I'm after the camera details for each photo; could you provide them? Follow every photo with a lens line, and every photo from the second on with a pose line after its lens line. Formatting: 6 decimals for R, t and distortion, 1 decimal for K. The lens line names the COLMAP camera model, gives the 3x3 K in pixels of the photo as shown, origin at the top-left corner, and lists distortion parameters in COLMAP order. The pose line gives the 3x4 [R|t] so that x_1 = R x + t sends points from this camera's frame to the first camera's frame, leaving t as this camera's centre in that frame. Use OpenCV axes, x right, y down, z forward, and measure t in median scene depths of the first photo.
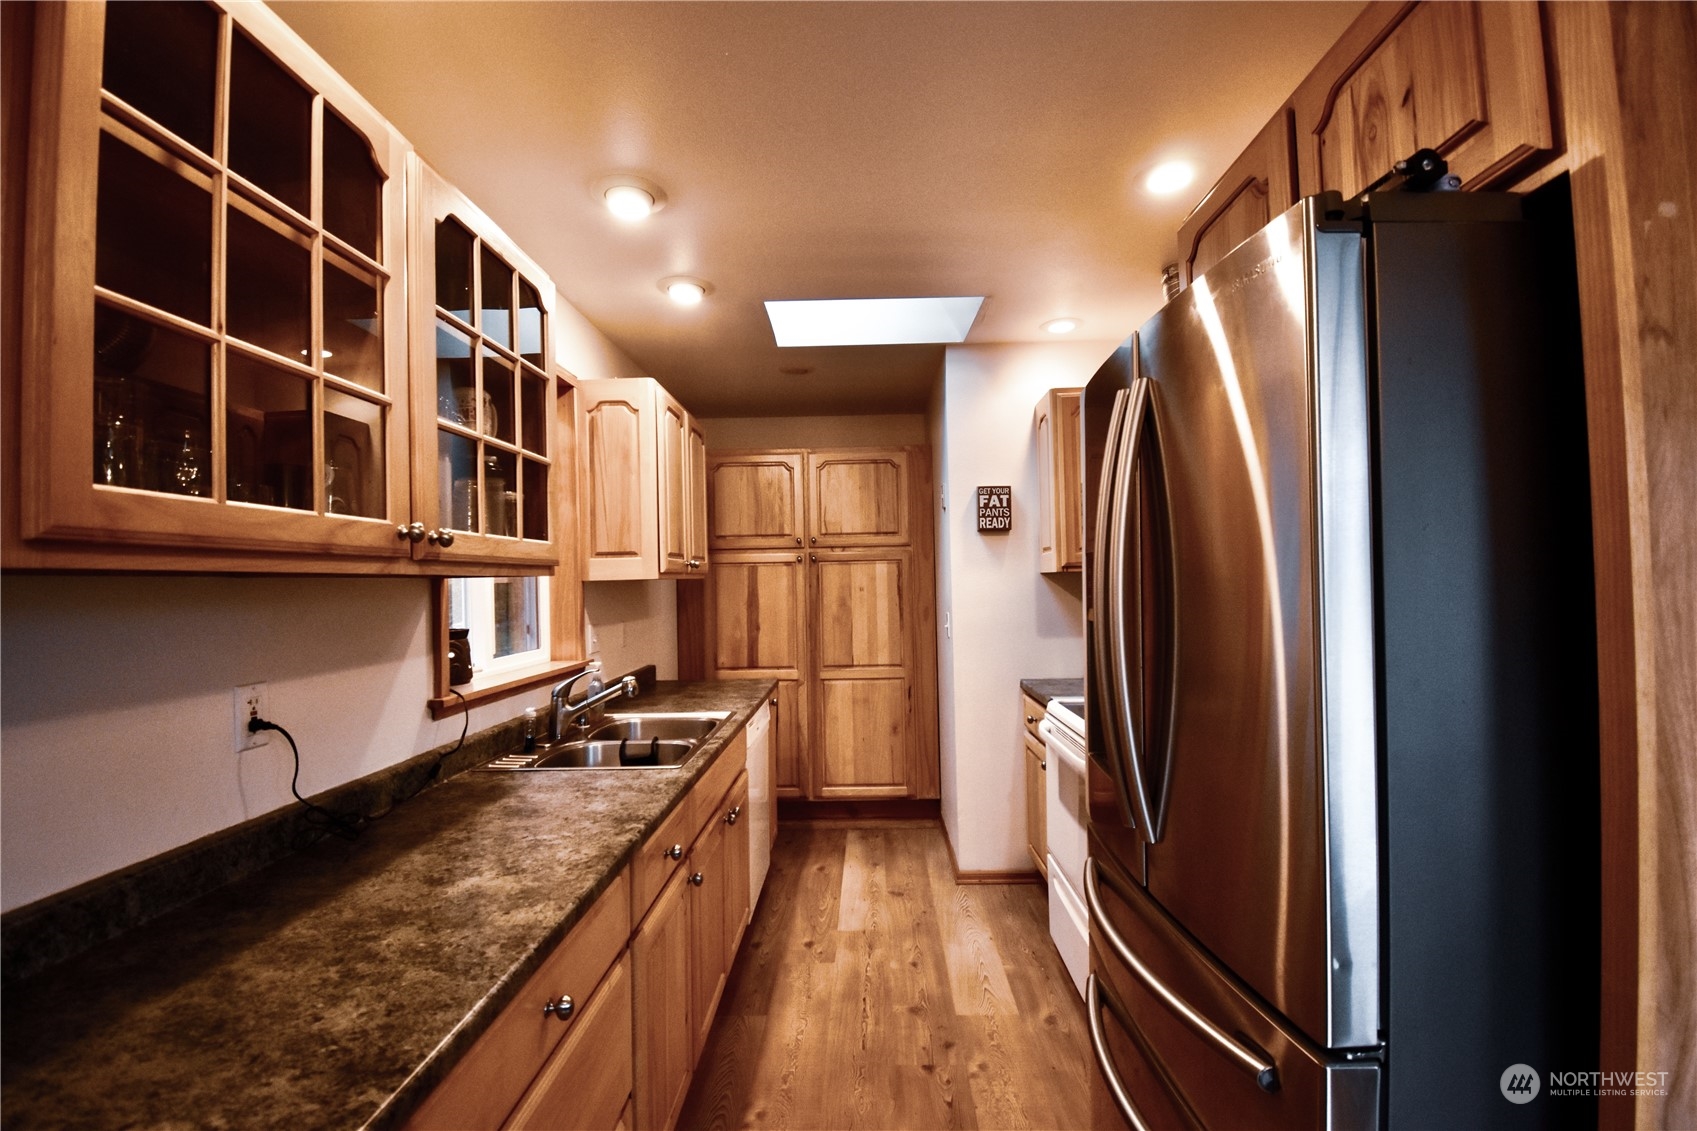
lens RADIAL K [[738.6, 0, 851.4], [0, 738.6, 567.9], [0, 0, 1]] dist [0.019285, -0.021681]
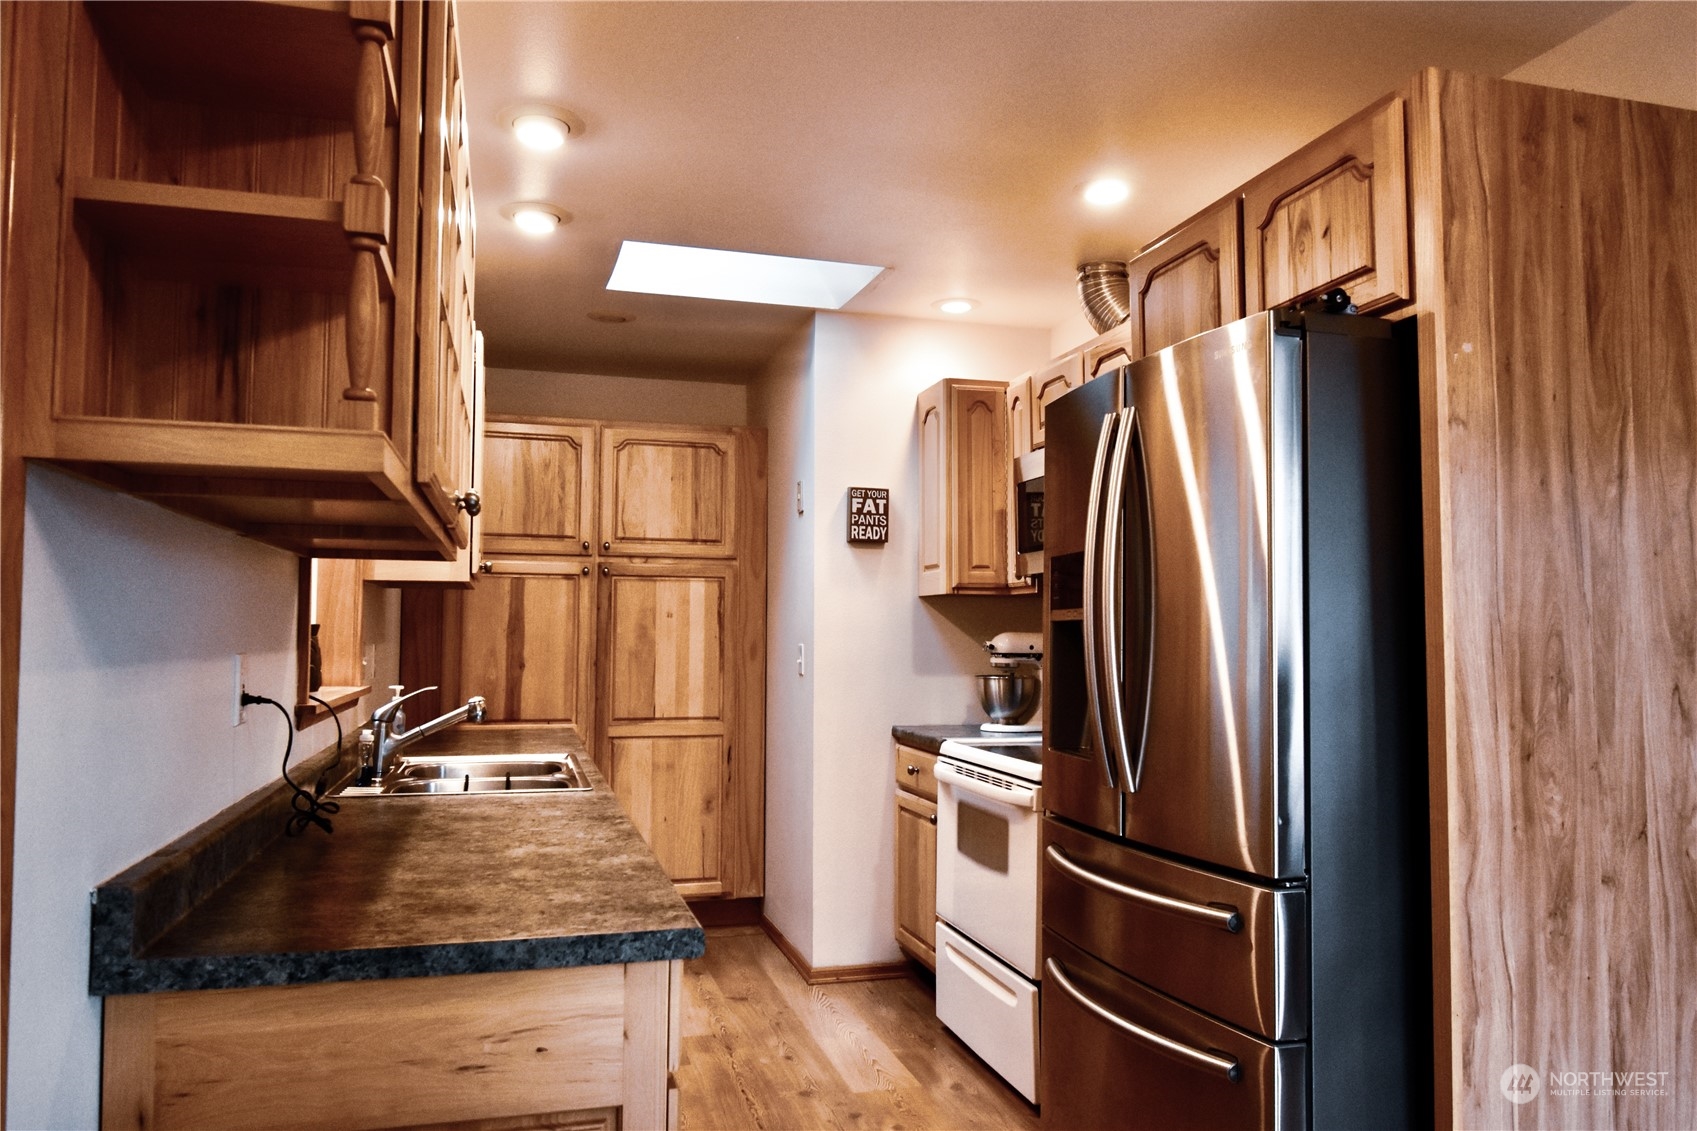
lens RADIAL K [[1188.6, 0, 848.5], [0, 1188.6, 565.5], [0, 0, 1]] dist [0.004132, 0.001412]
pose [[0.955746, 0.043877, 0.290902, -0.206643], [-0.031731, 0.998422, -0.046341, 0.036325], [-0.292476, 0.035060, 0.955630, -0.242904]]
